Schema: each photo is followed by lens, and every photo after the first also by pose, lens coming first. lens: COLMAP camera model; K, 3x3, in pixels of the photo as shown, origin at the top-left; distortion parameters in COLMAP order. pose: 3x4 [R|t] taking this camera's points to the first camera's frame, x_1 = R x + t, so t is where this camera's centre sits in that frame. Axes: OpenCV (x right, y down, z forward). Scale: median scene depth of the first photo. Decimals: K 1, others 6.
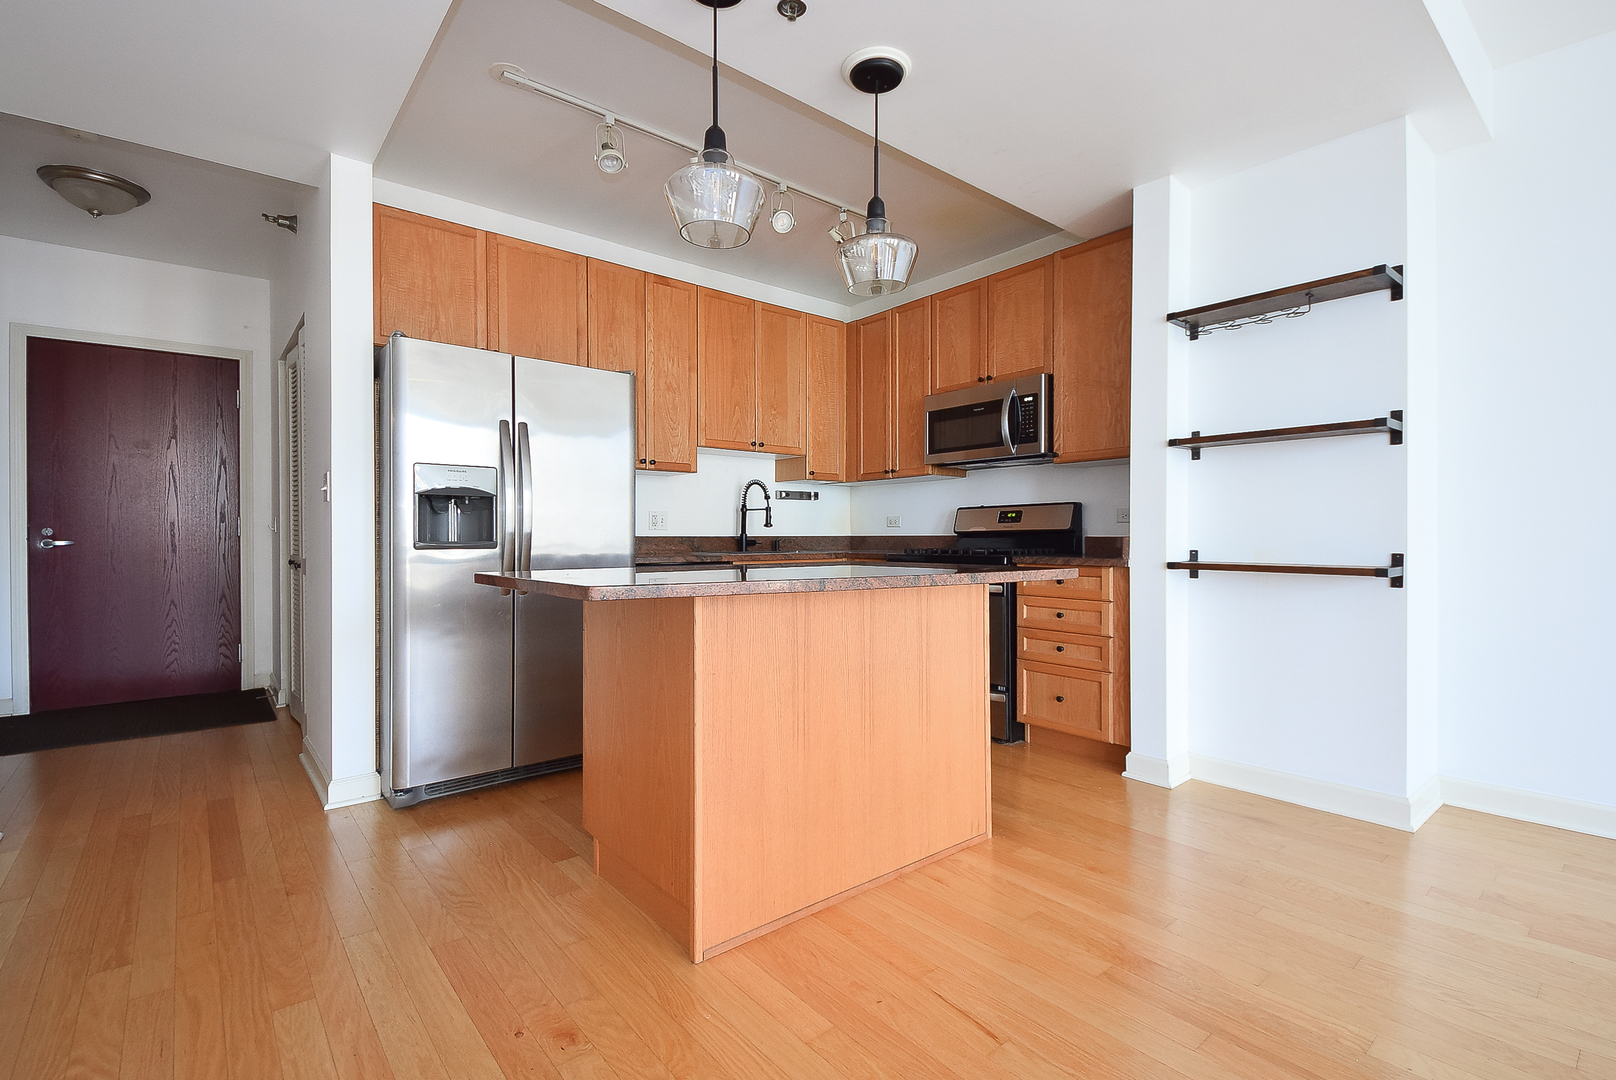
lens RADIAL K [[832.9, 0, 808.0], [0, 832.9, 540.0], [0, 0, 1]] dist [0.030052, -0.000580]
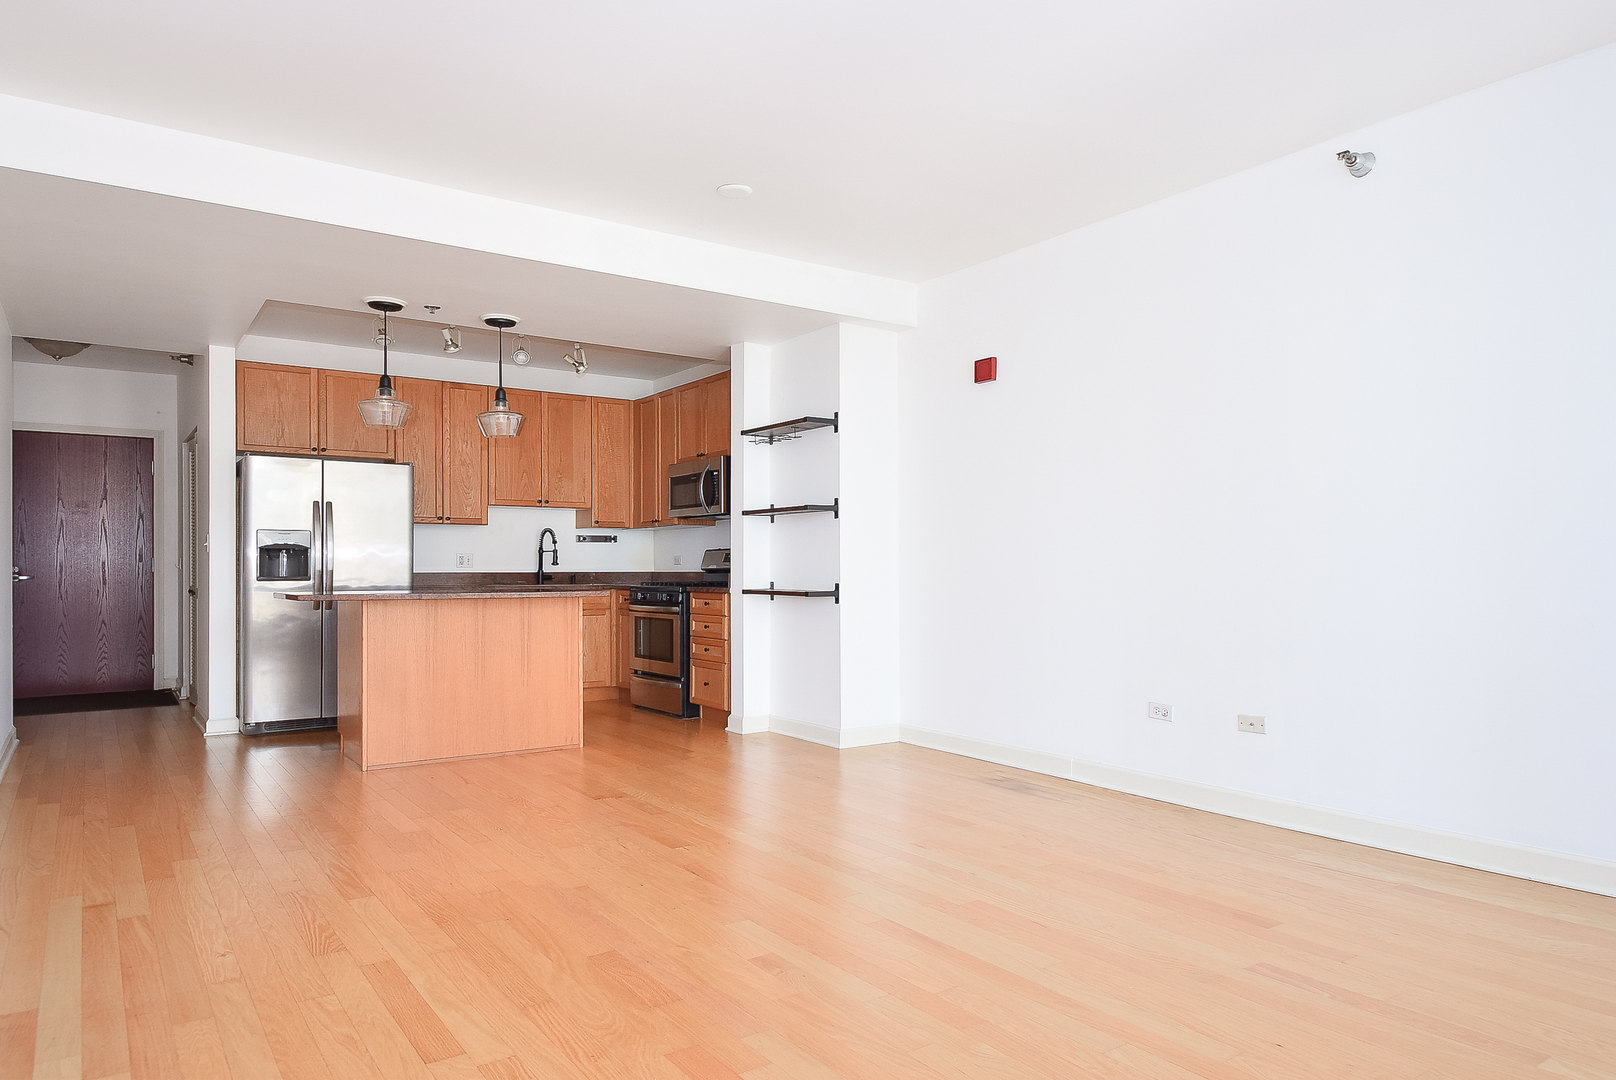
lens RADIAL K [[1033.7, 0, 805.9], [0, 1033.7, 568.1], [0, 0, 1]] dist [0.000245, 0.059804]
pose [[0.999509, -0.000070, -0.031336, 0.473251], [-0.000125, 0.999981, -0.006228, -0.001175], [0.031336, 0.006229, 0.999489, -0.711969]]
